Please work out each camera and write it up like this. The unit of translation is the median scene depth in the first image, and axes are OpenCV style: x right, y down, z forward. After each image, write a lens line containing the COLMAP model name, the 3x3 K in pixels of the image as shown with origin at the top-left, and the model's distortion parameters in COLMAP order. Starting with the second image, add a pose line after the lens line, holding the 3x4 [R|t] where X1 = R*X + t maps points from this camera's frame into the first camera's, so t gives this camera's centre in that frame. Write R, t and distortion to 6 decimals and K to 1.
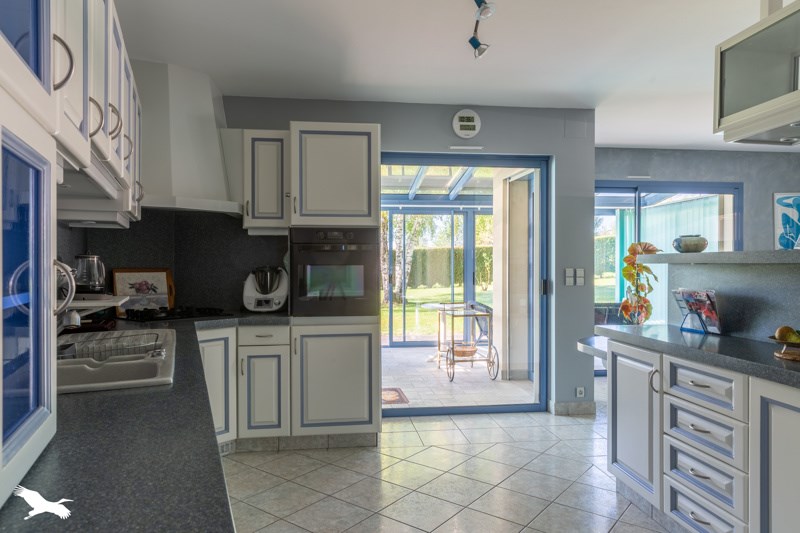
lens RADIAL K [[537.6, 0, 400.6], [0, 537.6, 265.7], [0, 0, 1]] dist [0.002085, 0.001966]
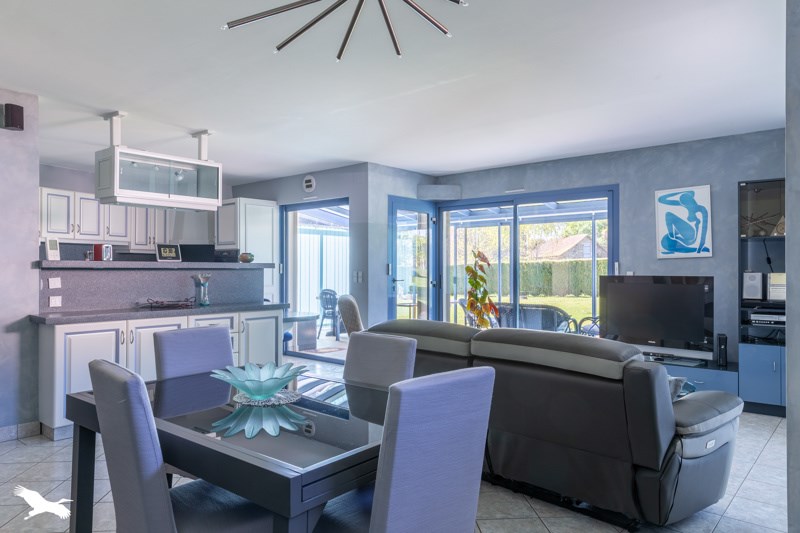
lens RADIAL K [[537.6, 0, 398.7], [0, 537.6, 265.8], [0, 0, 1]] dist [0.002085, 0.001966]
pose [[0.655802, 0.001129, -0.754932, 1.104053], [-0.006031, 0.999975, -0.003743, -0.002233], [0.754909, 0.007008, 0.655793, 0.077709]]
